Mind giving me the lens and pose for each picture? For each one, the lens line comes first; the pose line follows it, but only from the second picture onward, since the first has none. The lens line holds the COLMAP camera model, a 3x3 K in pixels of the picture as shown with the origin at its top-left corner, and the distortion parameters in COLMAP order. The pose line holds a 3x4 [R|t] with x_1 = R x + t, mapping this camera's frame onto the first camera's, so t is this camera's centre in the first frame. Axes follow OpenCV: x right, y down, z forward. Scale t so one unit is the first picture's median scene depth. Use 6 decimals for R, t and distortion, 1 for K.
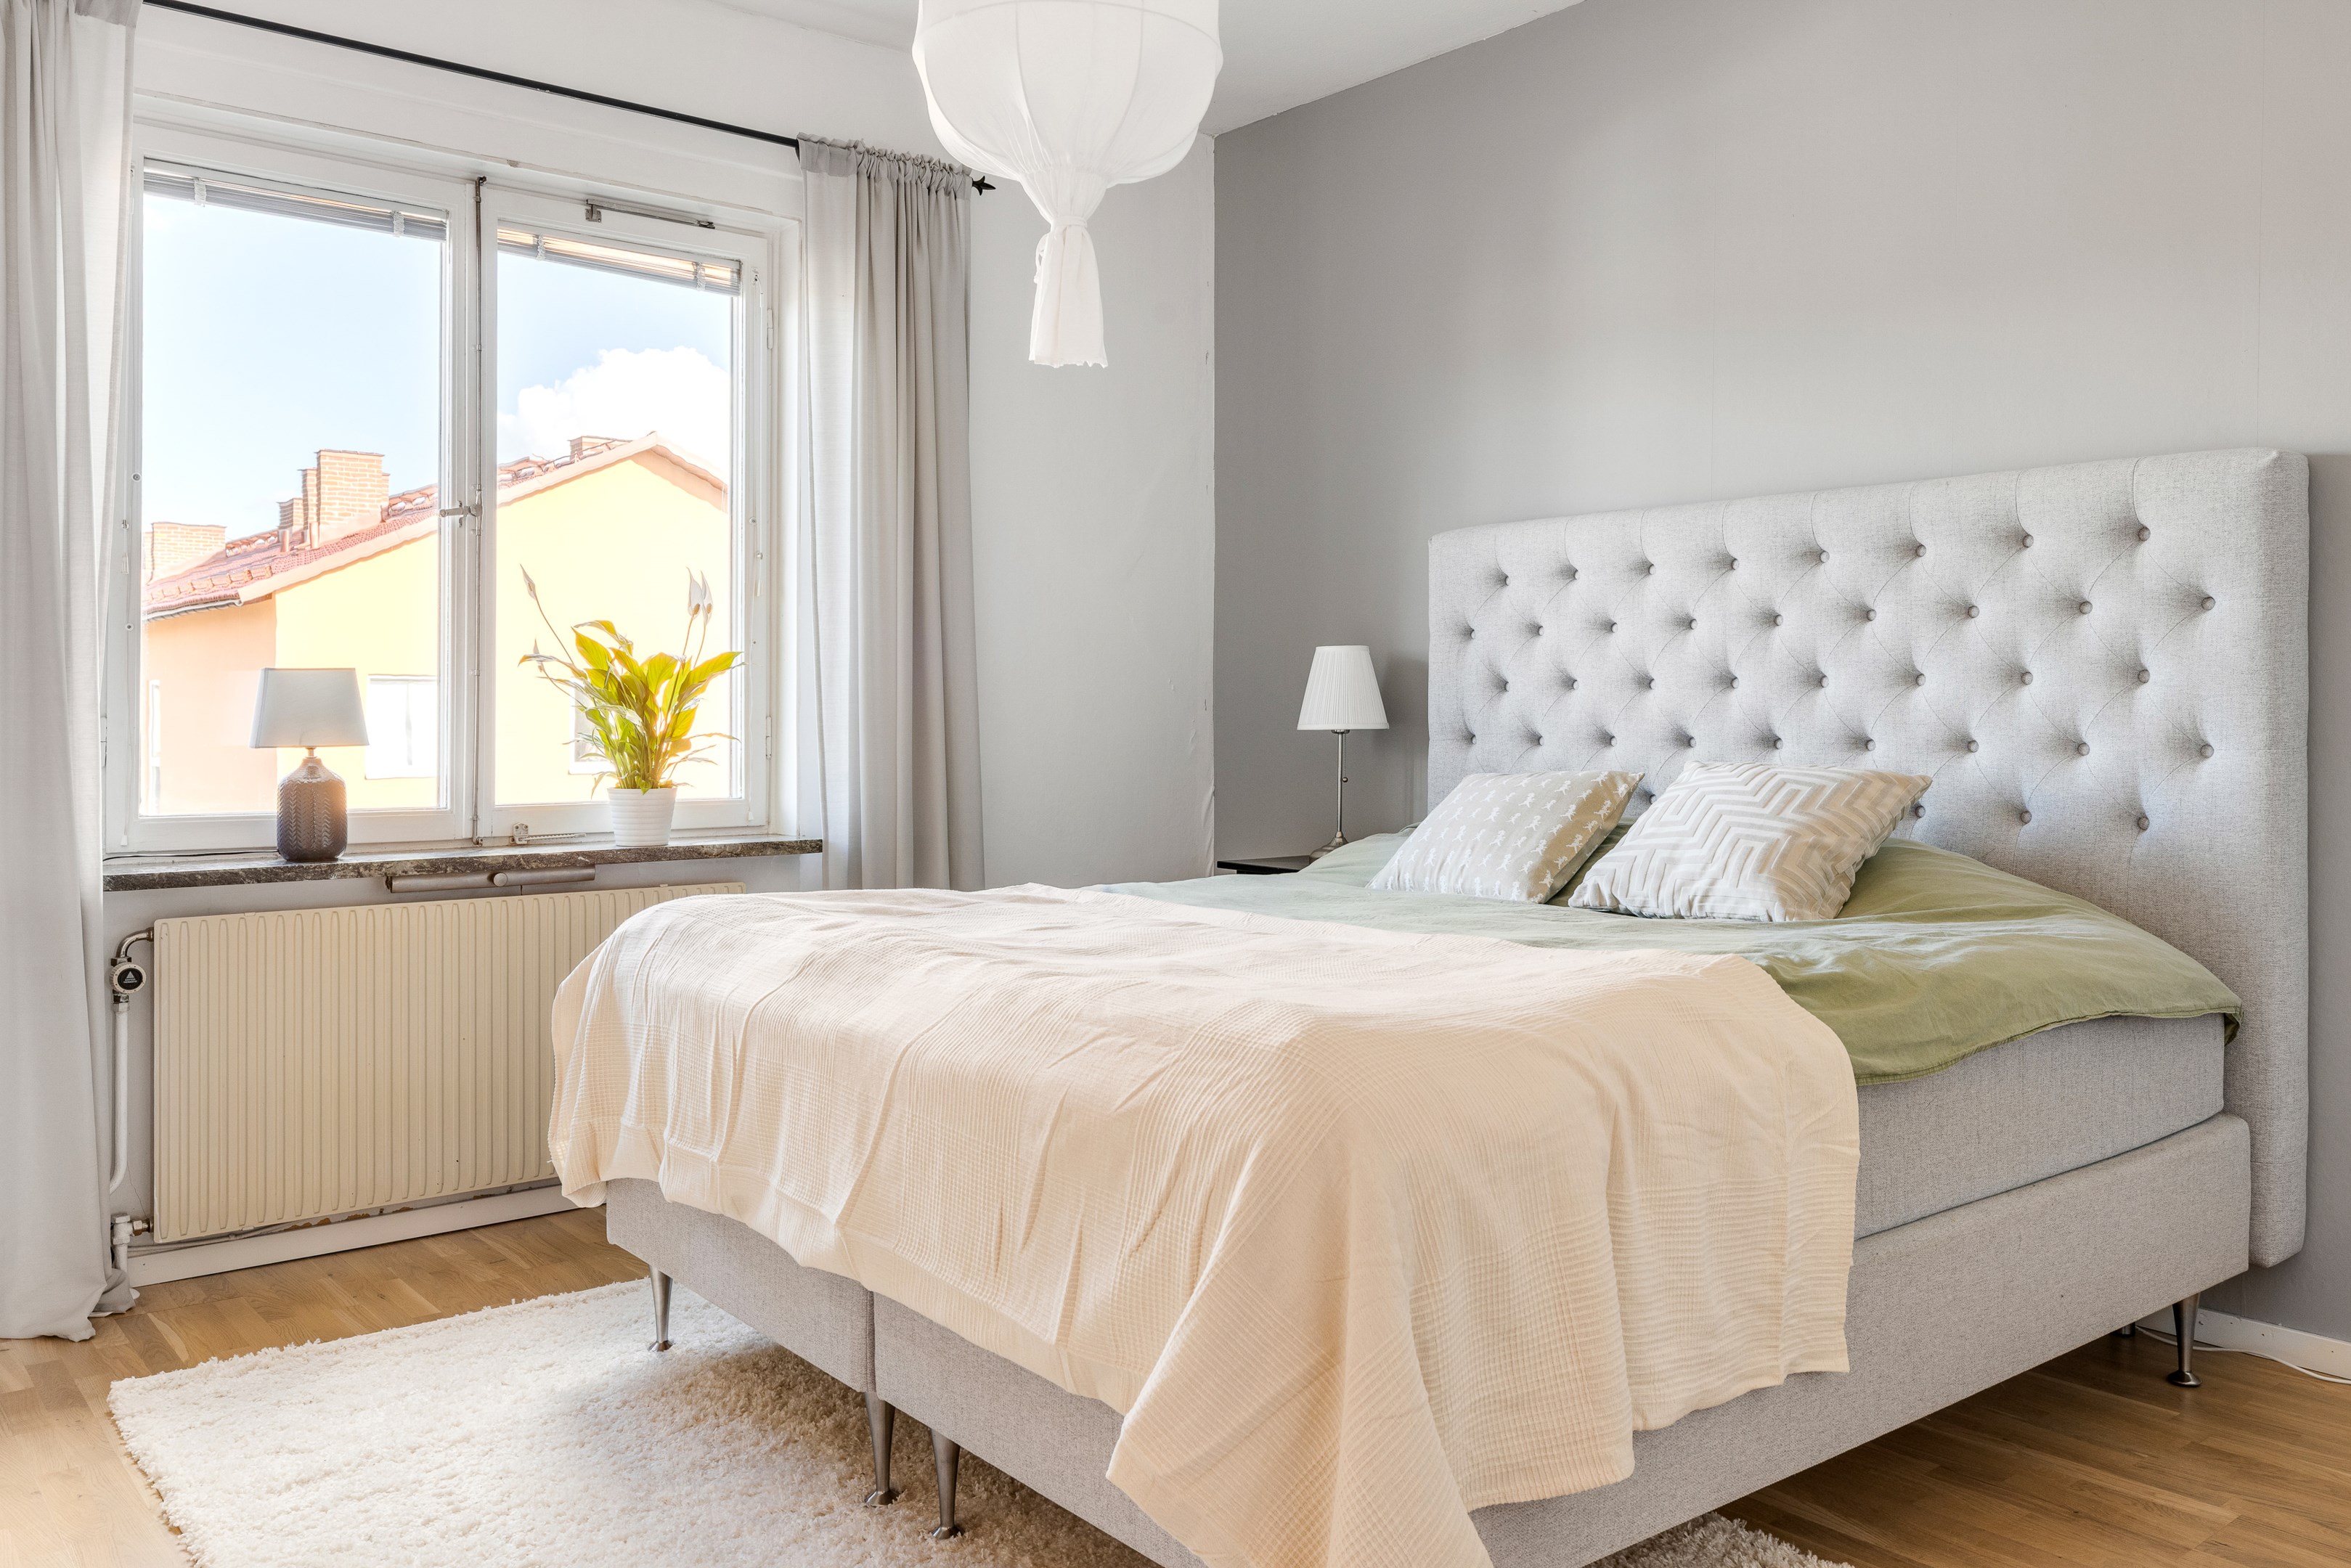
lens RADIAL K [[1827.5, 0, 1177.0], [0, 1827.5, 706.5], [0, 0, 1]] dist [-0.001622, 0.005188]
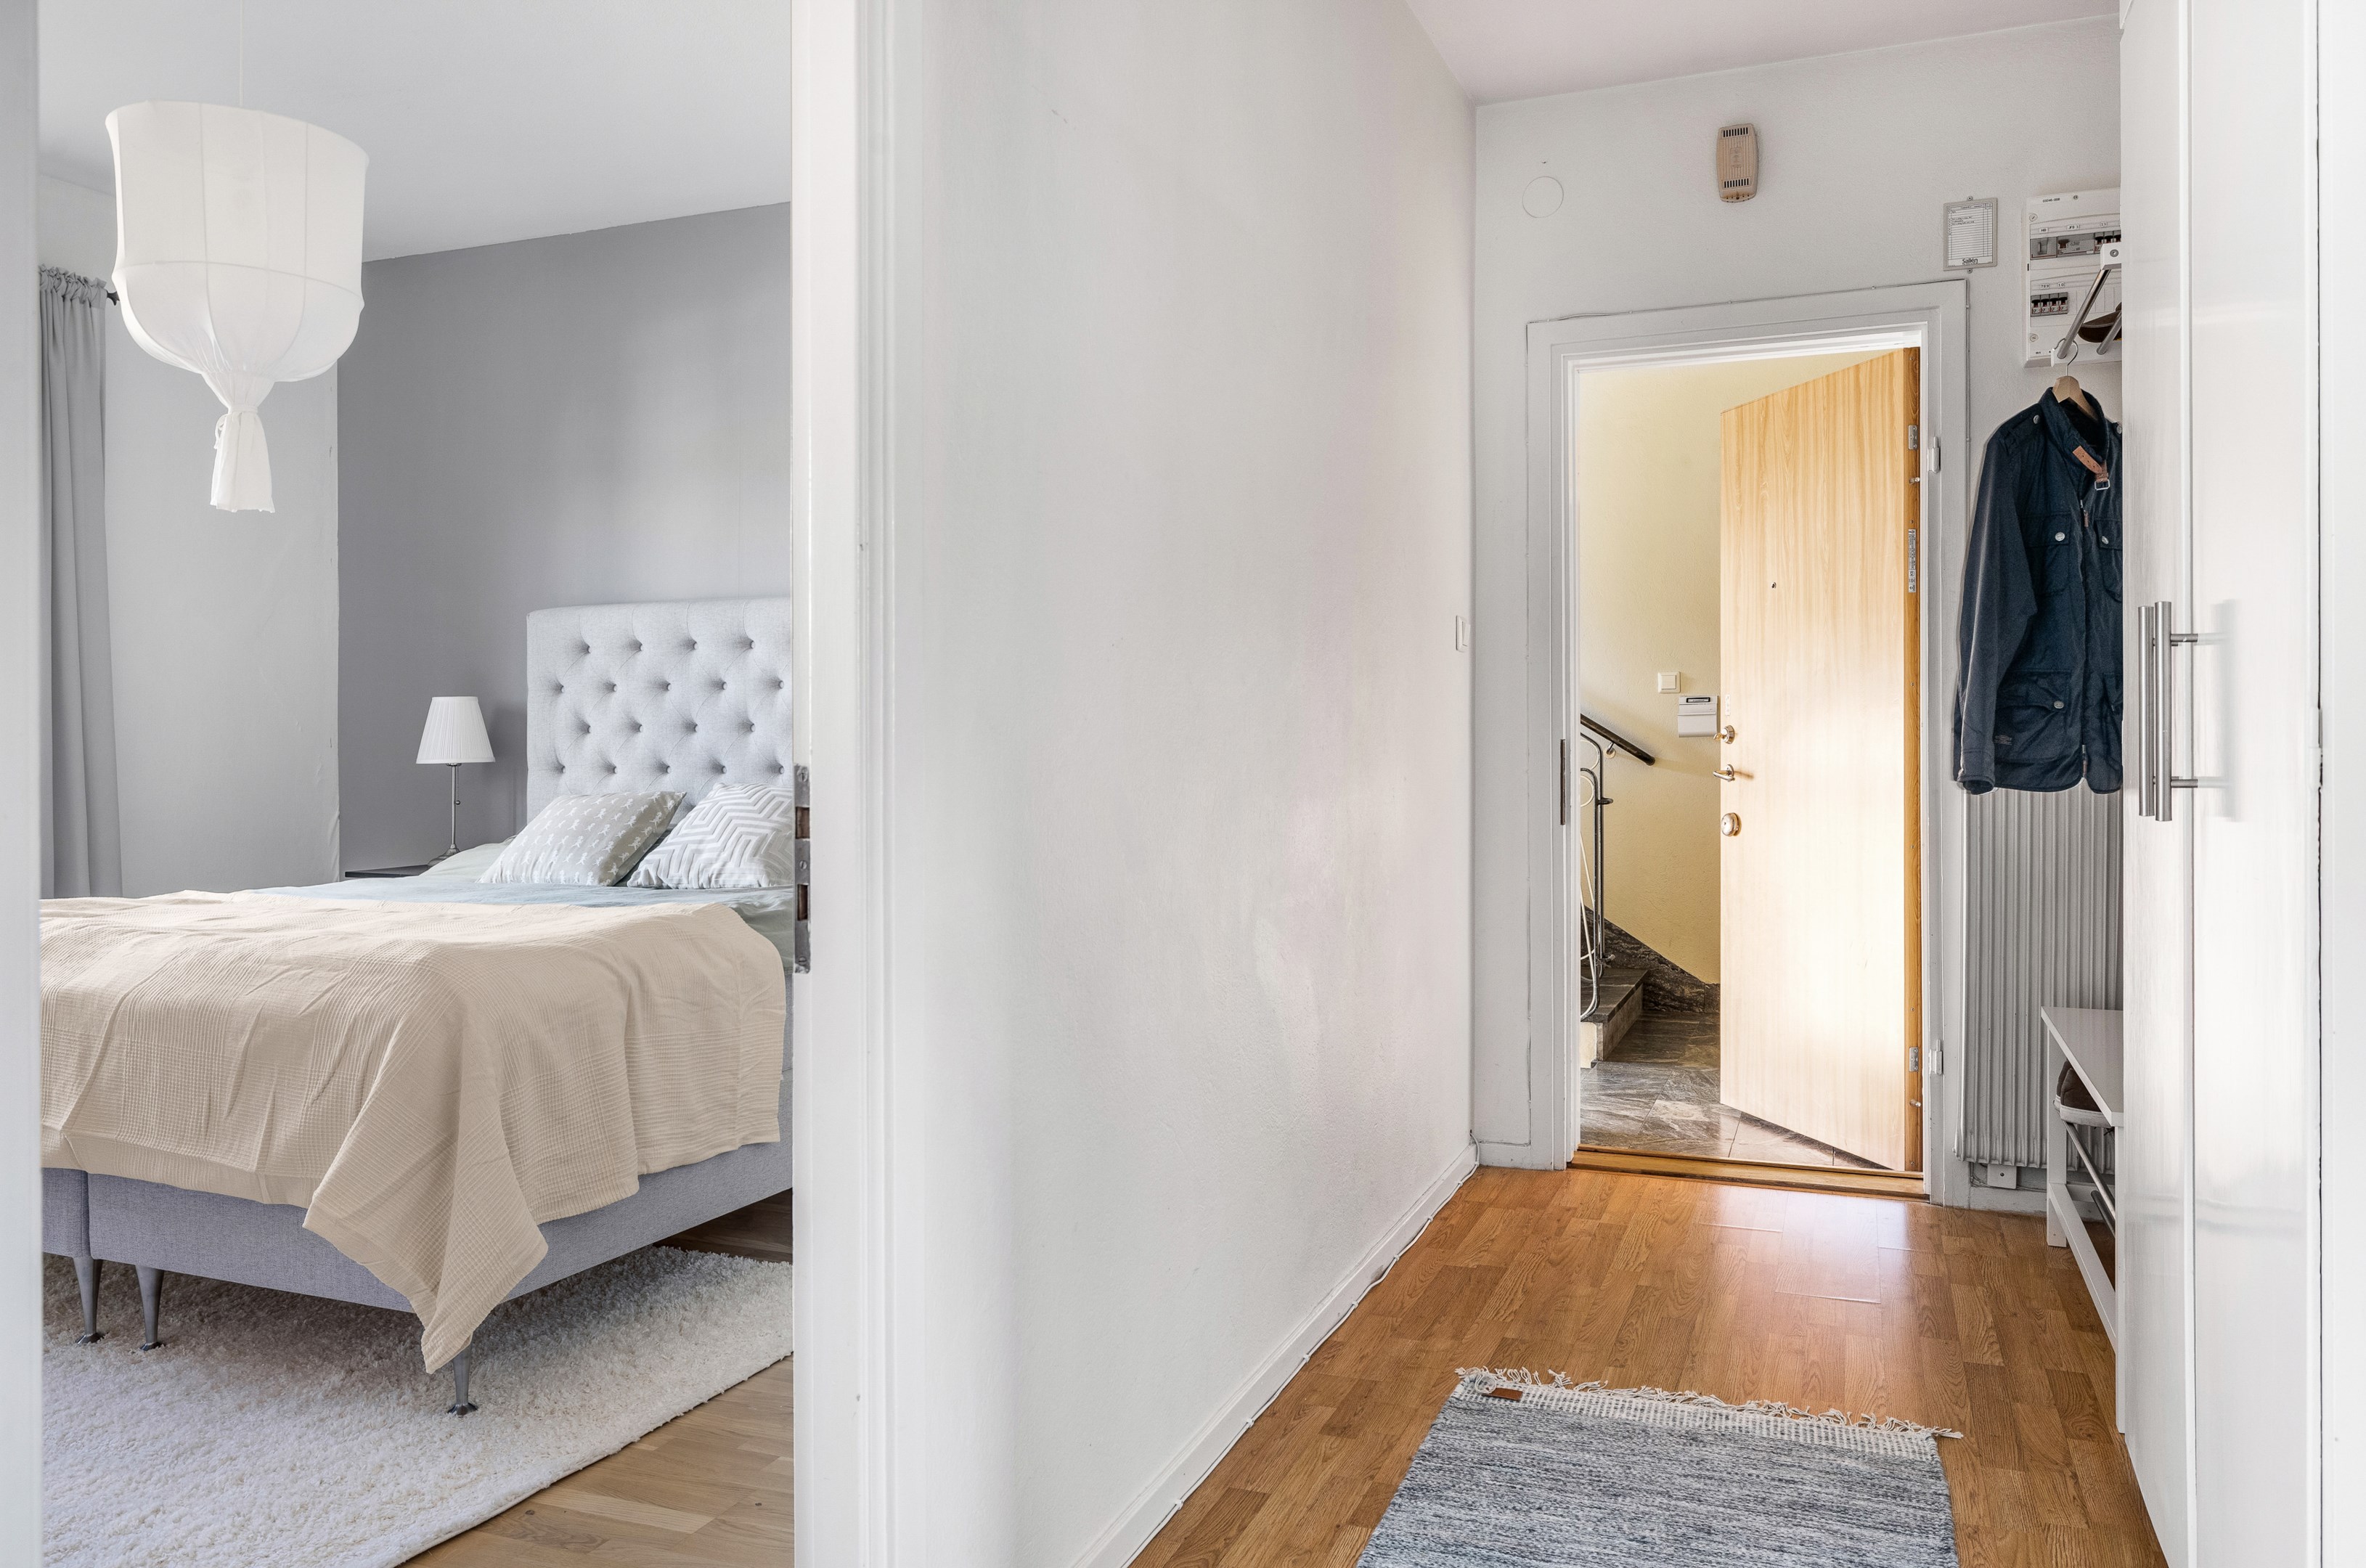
lens RADIAL K [[1696.5, 0, 1177.3], [0, 1696.5, 734.9], [0, 0, 1]] dist [-0.001033, 0.000197]
pose [[0.880835, -0.004483, 0.473401, -0.036475], [0.003661, 0.999990, 0.002658, -0.011978], [-0.473409, -0.000608, 0.880843, -0.395370]]
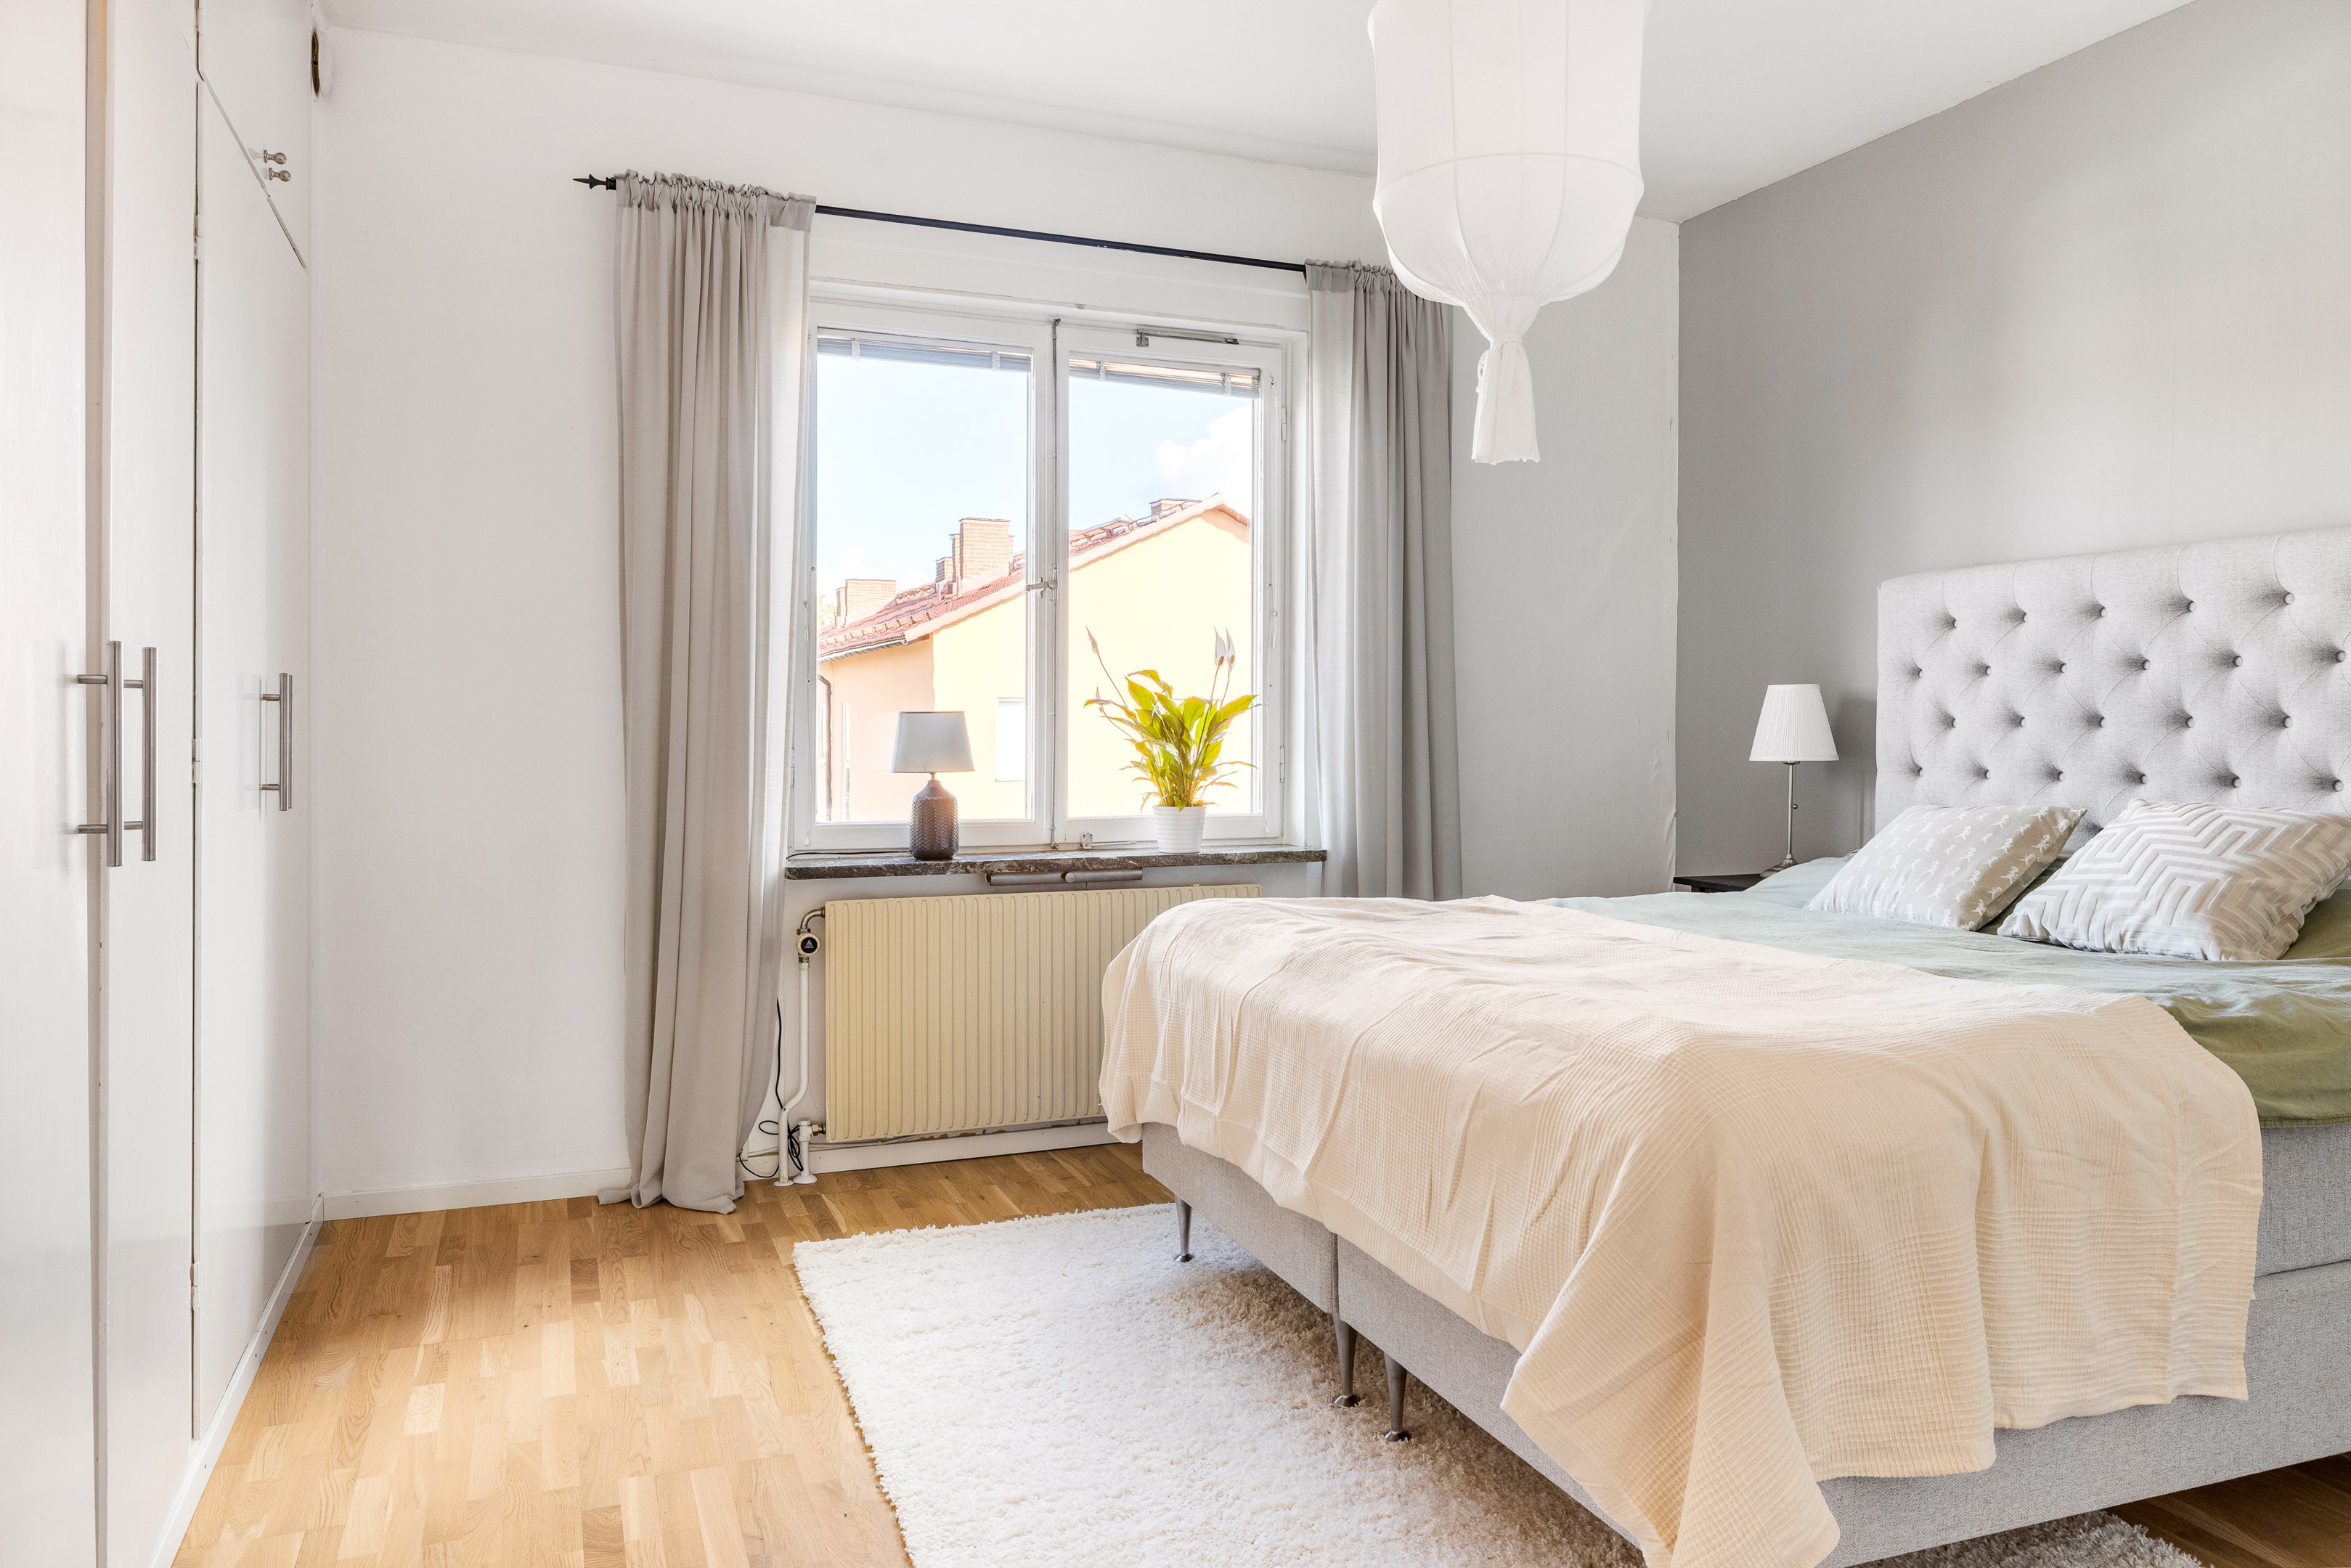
lens RADIAL K [[1593.3, 0, 1175.6], [0, 1593.3, 747.7], [0, 0, 1]] dist [-0.003281, 0.001997]
pose [[0.952848, 0.005129, -0.303405, 0.040619], [0.000031, 0.999855, 0.017001, -0.016883], [0.303448, -0.016209, 0.952710, -0.032211]]
